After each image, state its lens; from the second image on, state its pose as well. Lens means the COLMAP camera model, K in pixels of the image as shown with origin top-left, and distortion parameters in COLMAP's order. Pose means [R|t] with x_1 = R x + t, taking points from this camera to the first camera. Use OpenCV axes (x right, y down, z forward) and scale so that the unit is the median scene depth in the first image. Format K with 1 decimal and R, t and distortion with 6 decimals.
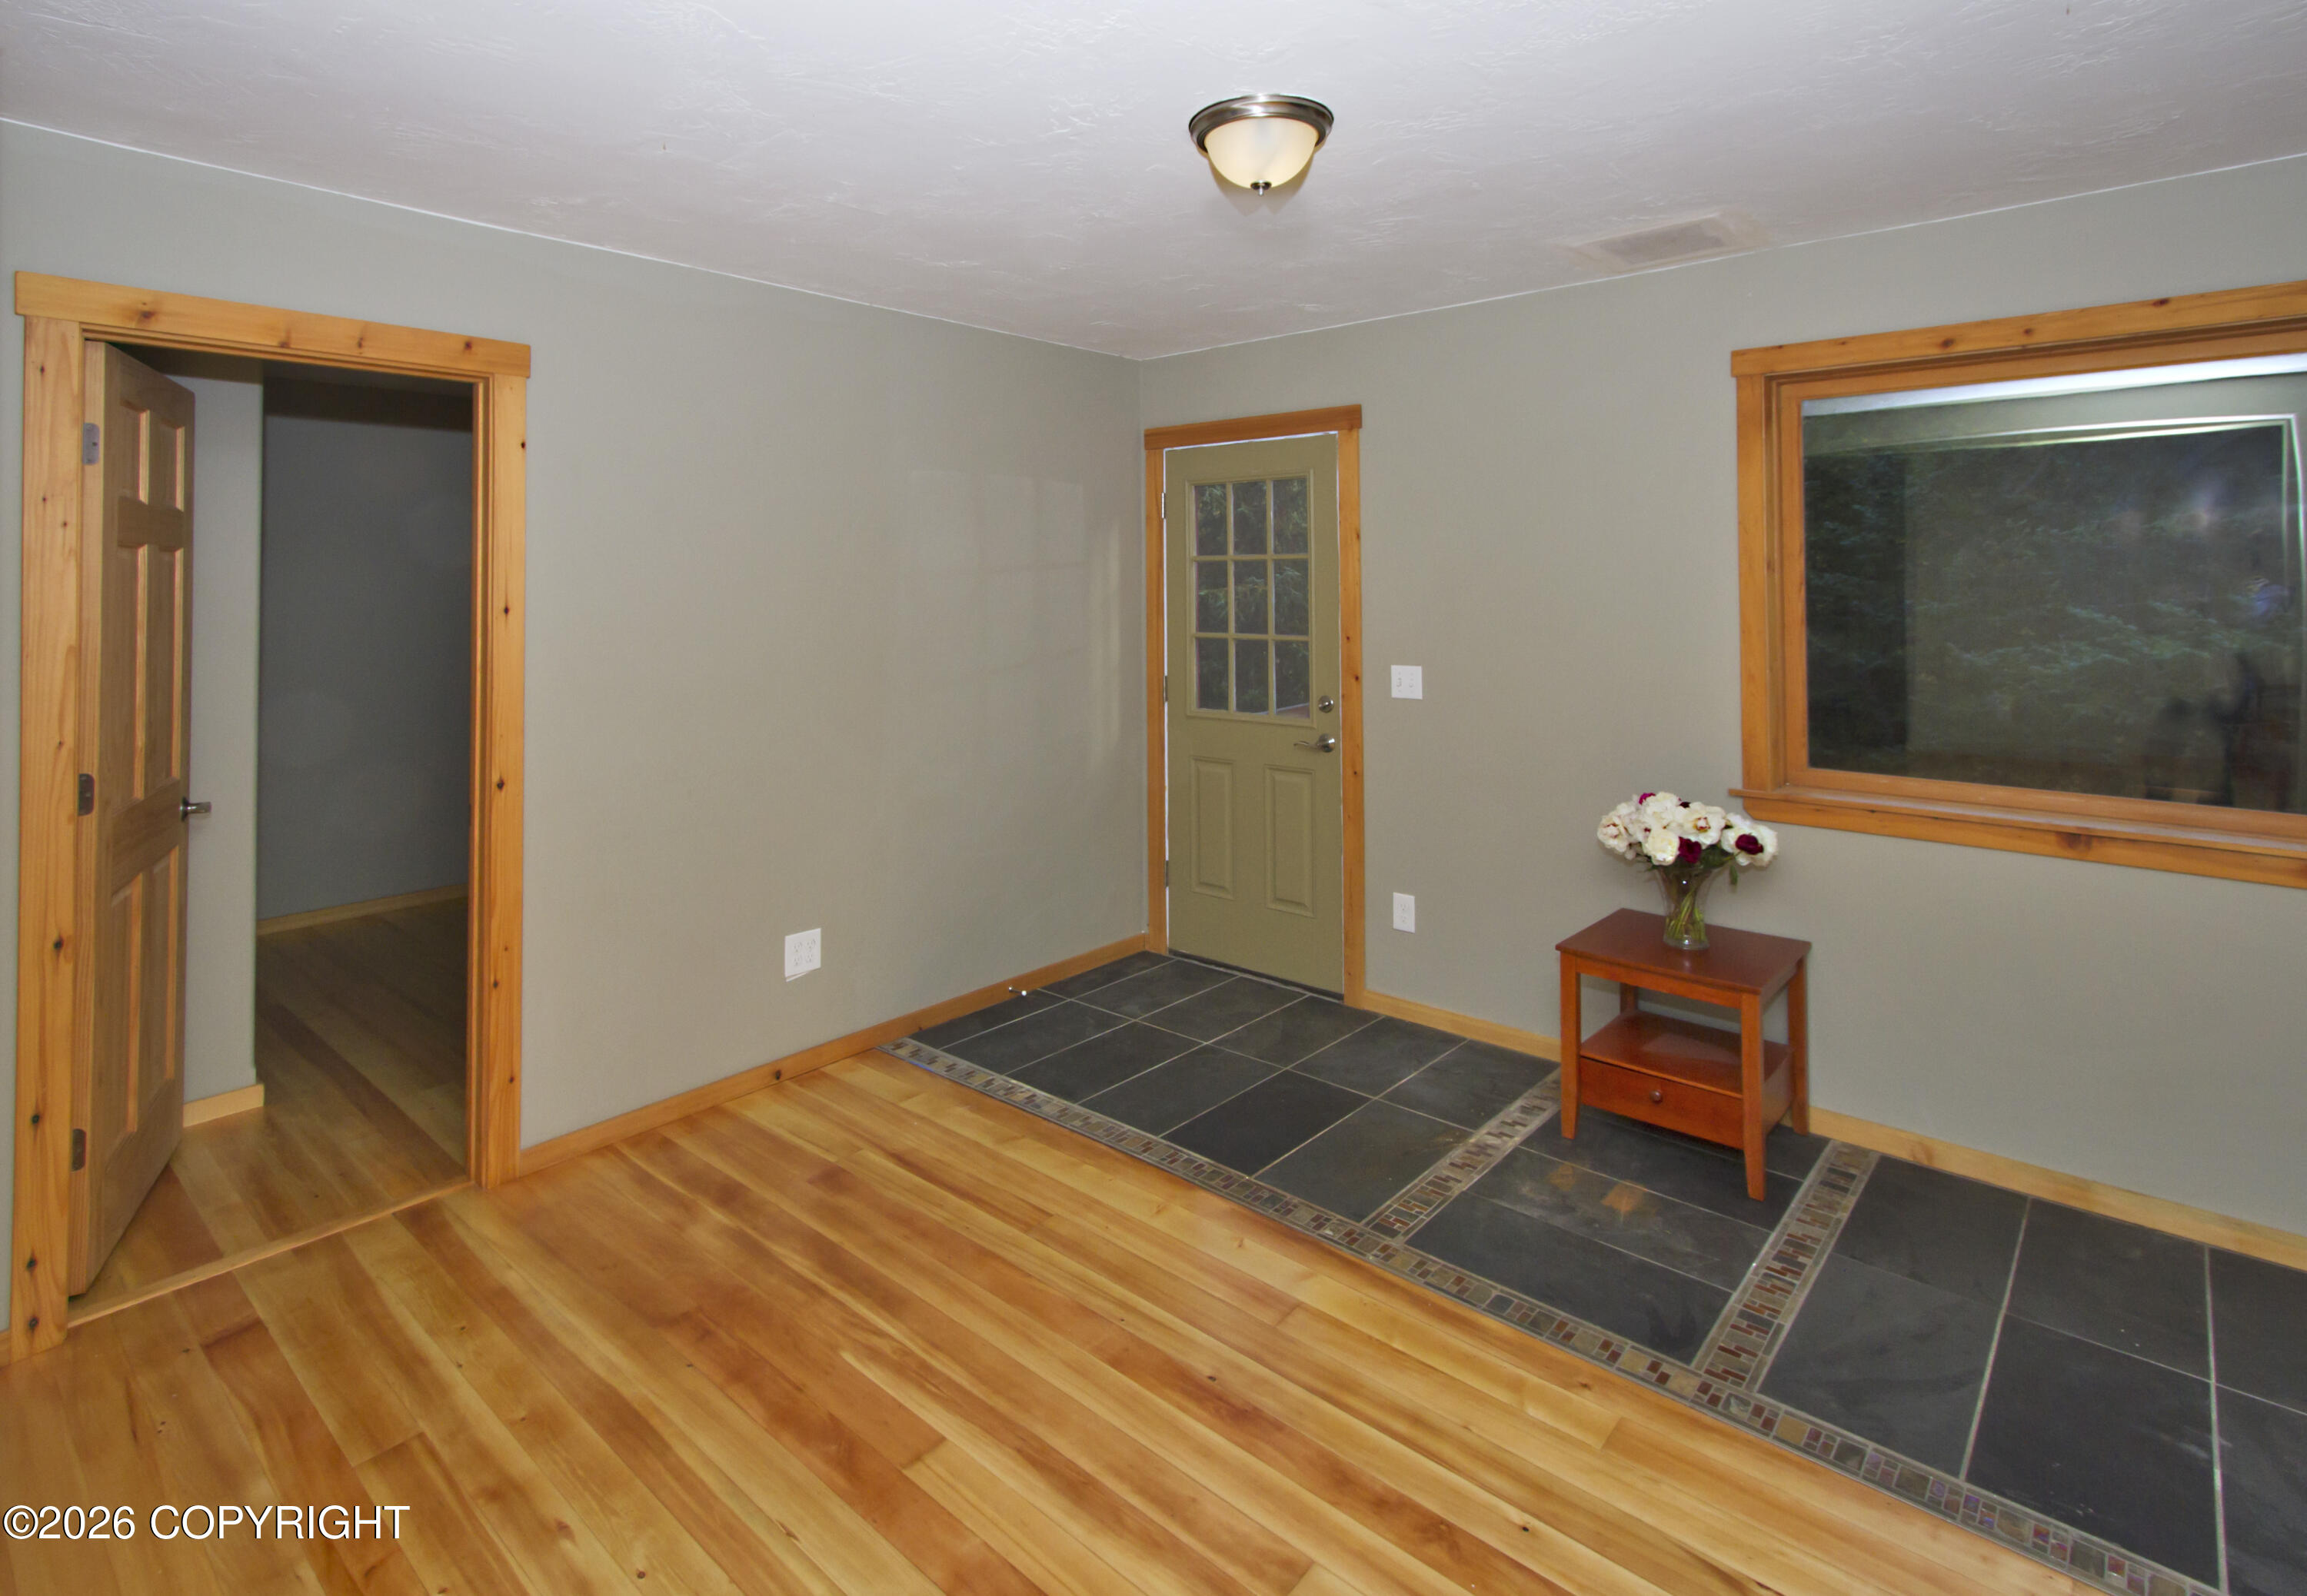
lens RADIAL K [[1153.3, 0, 1135.7], [0, 1153.3, 566.6], [0, 0, 1]] dist [0.007432, 0.001943]
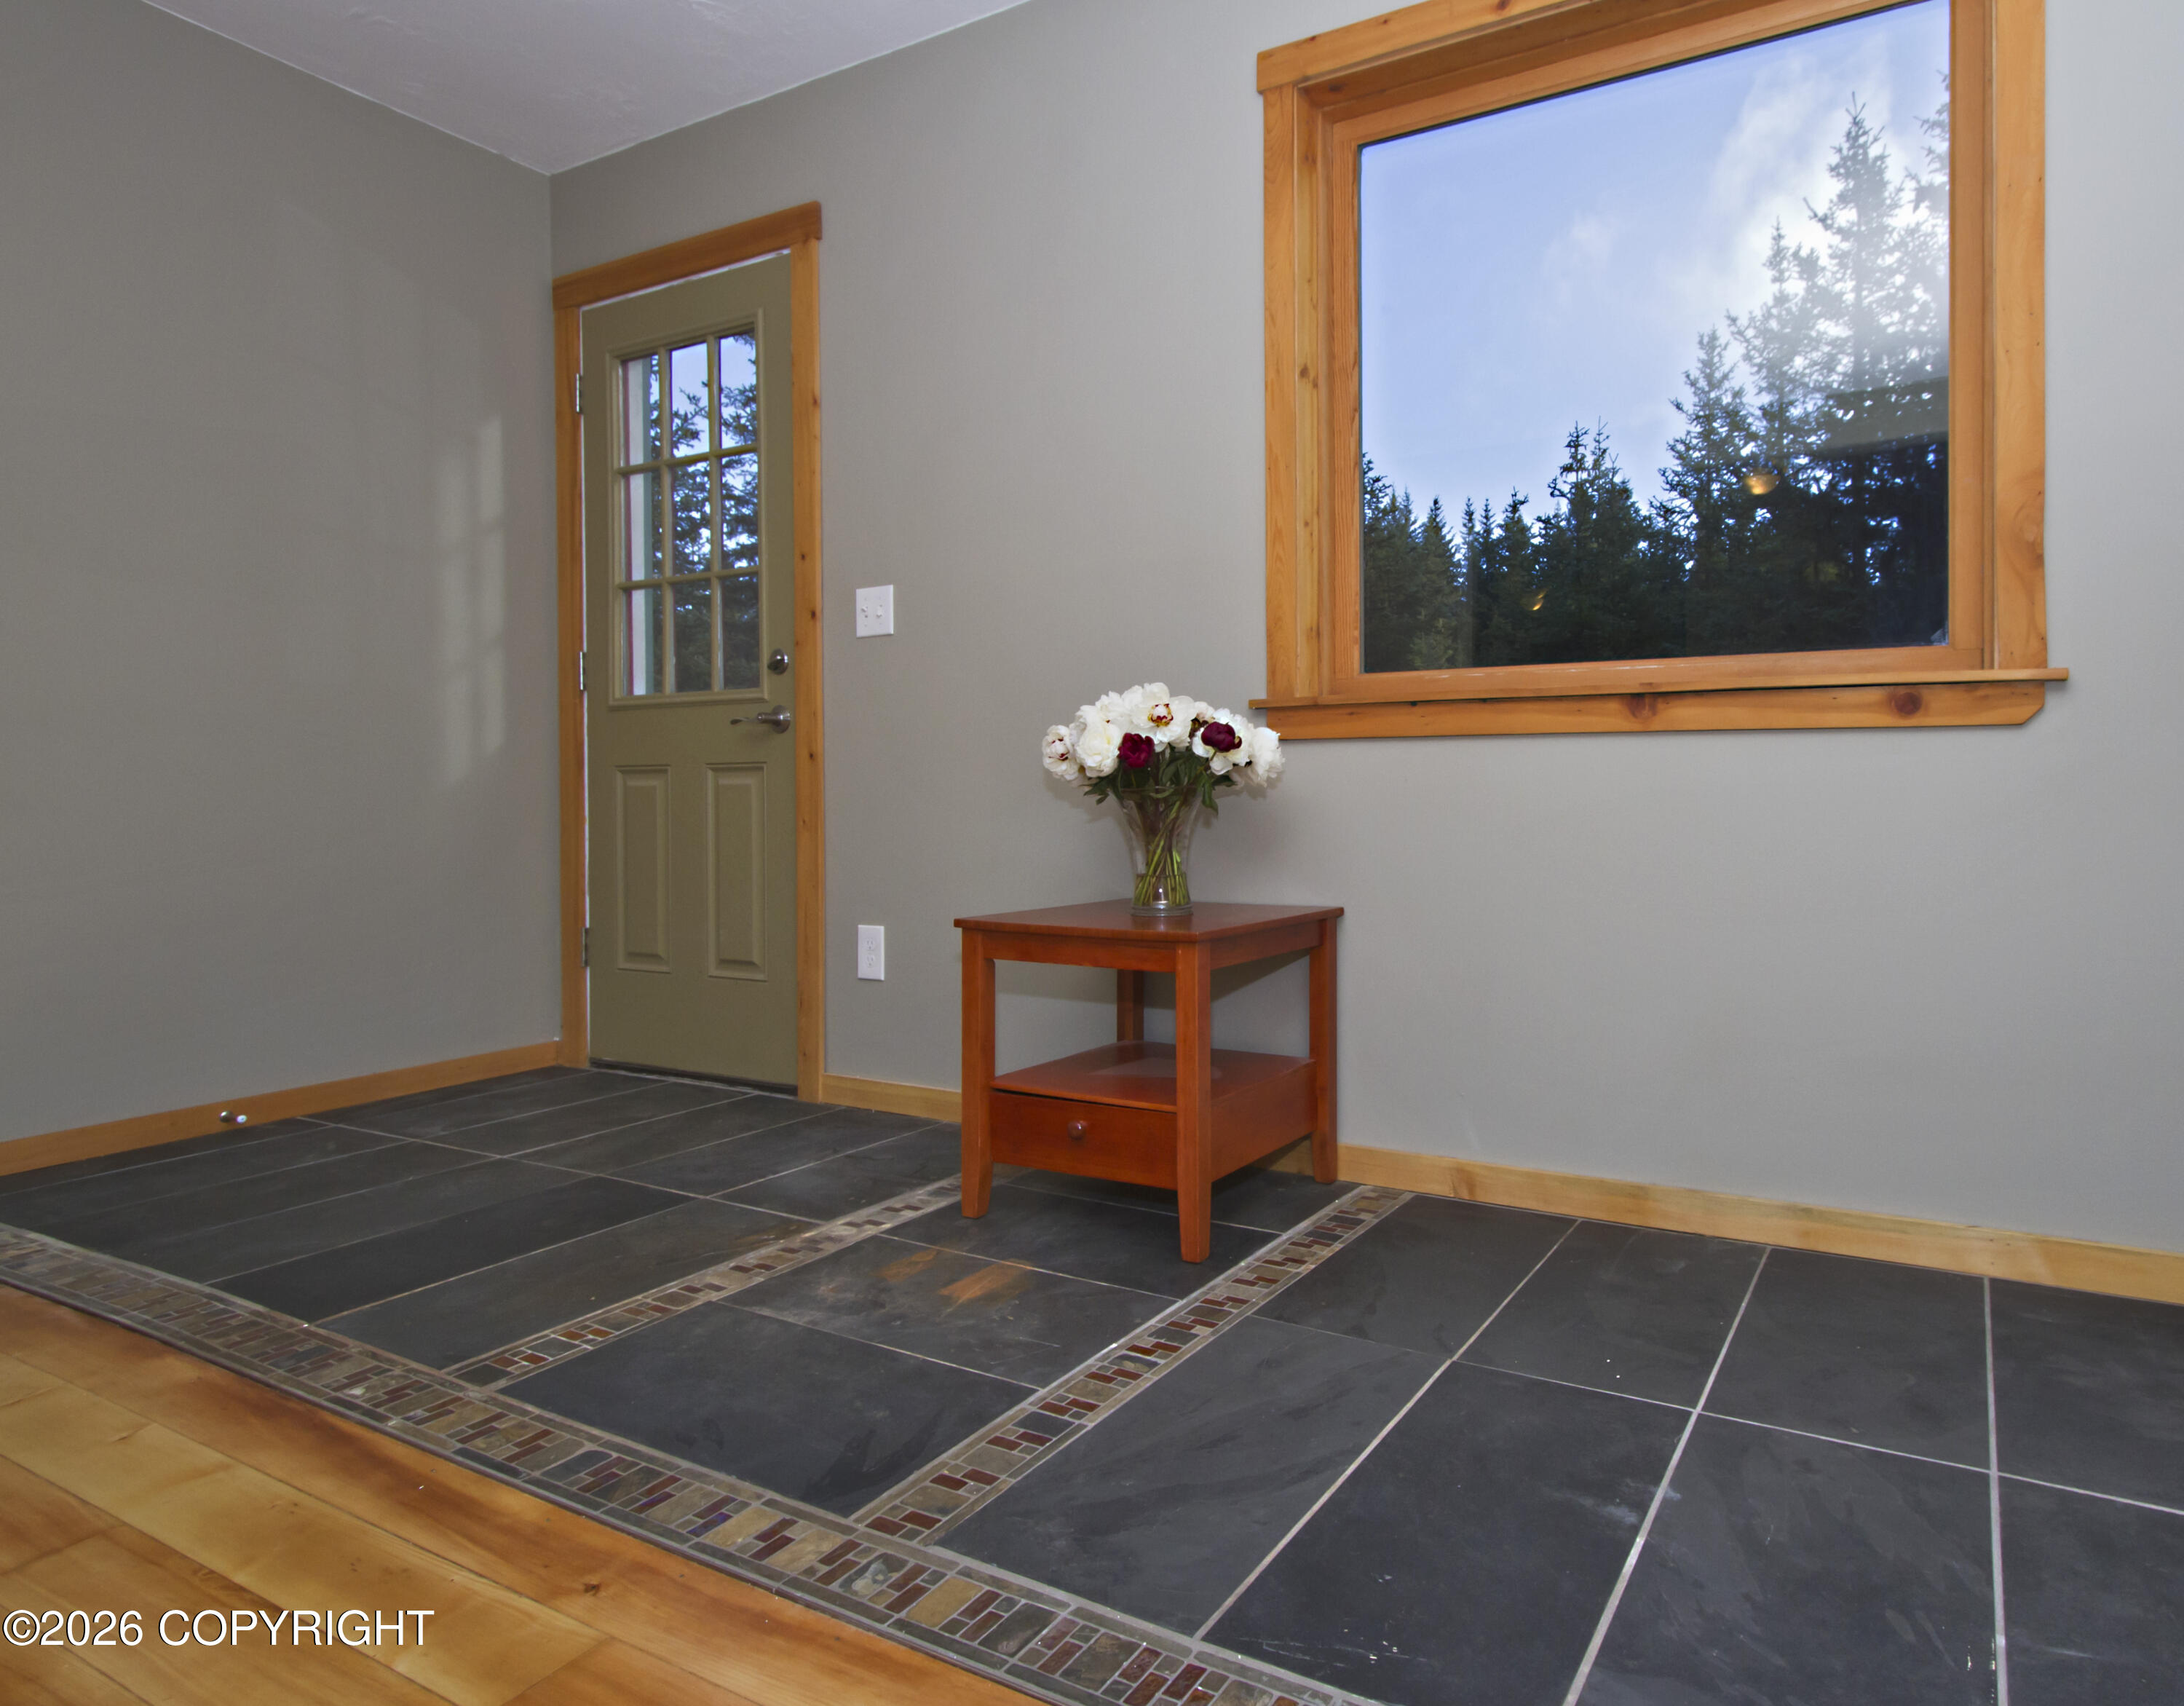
lens RADIAL K [[1264.8, 0, 1332.8], [0, 1264.8, 798.0], [0, 0, 1]] dist [0.002812, 0.007055]
pose [[0.965338, 0.001571, 0.260998, 0.411263], [-0.007095, 0.999770, 0.020224, 0.263897], [-0.260906, -0.021375, 0.965127, 0.296250]]
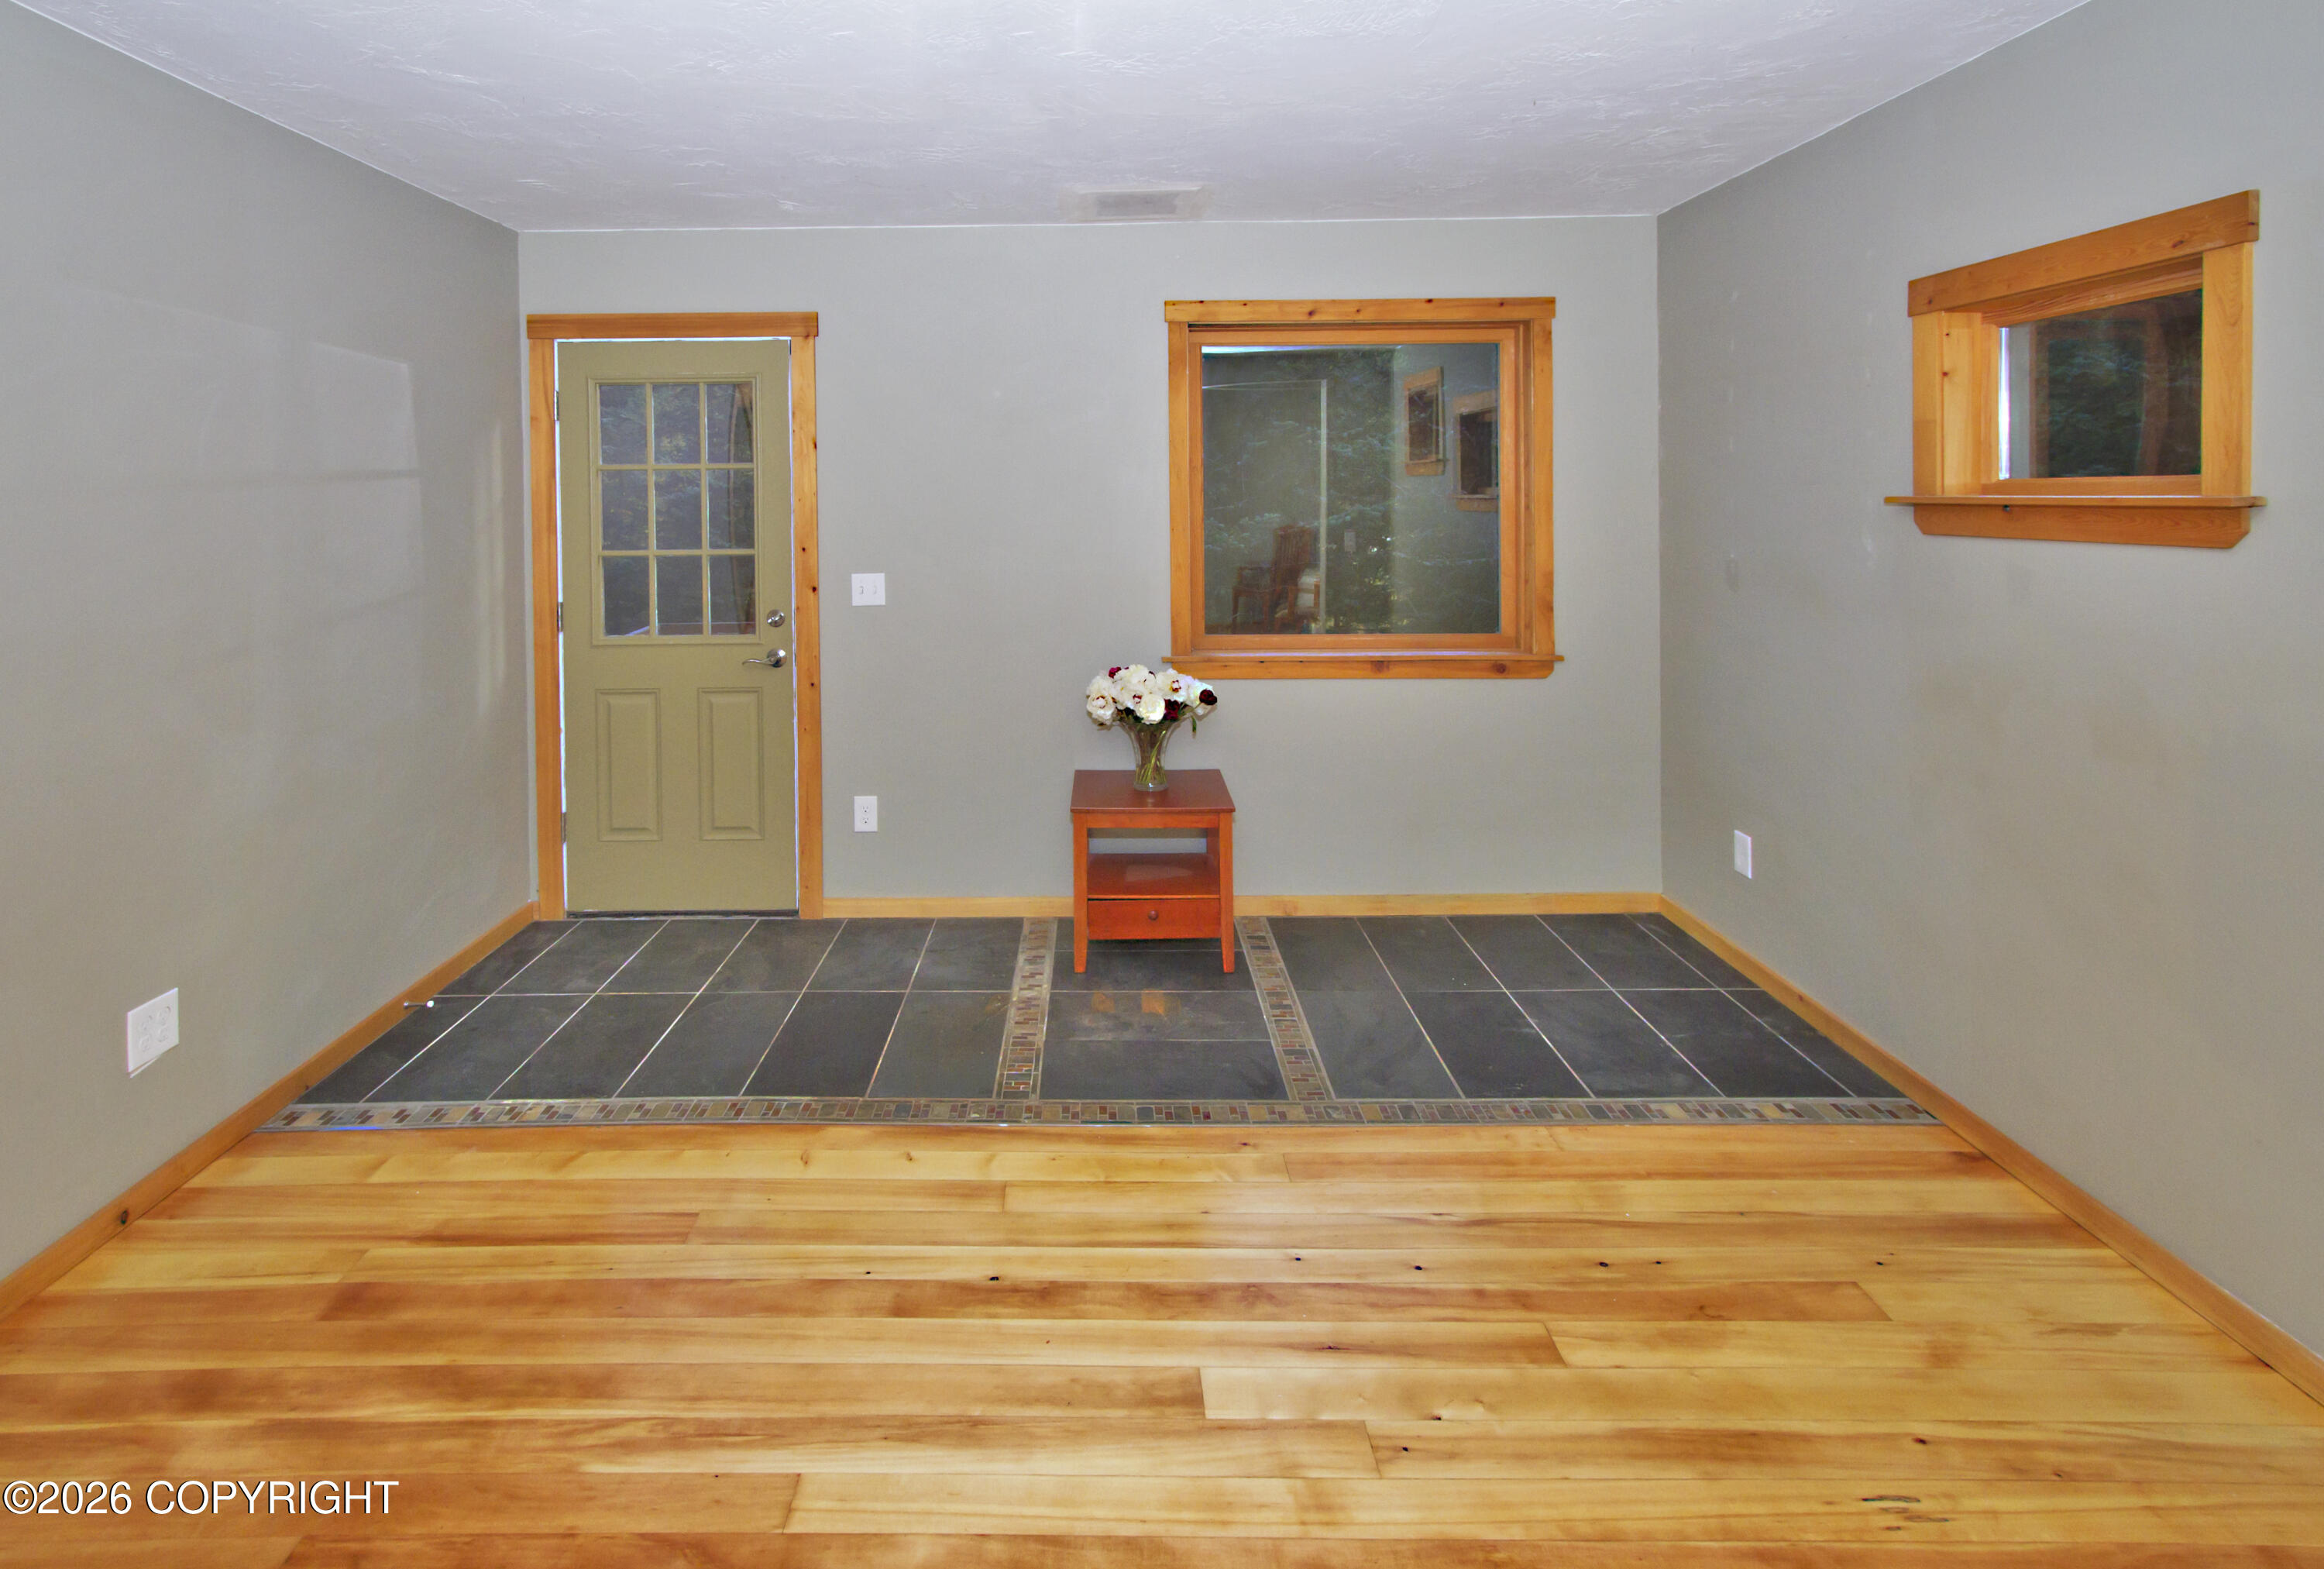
lens RADIAL K [[1137.5, 0, 1068.0], [0, 1137.5, 510.9], [0, 0, 1]] dist [-0.000518, 0.005735]
pose [[0.759756, -0.012036, 0.650096, -0.390872], [-0.002186, 0.999776, 0.021065, 0.012194], [-0.650204, -0.017425, 0.759560, 0.167158]]
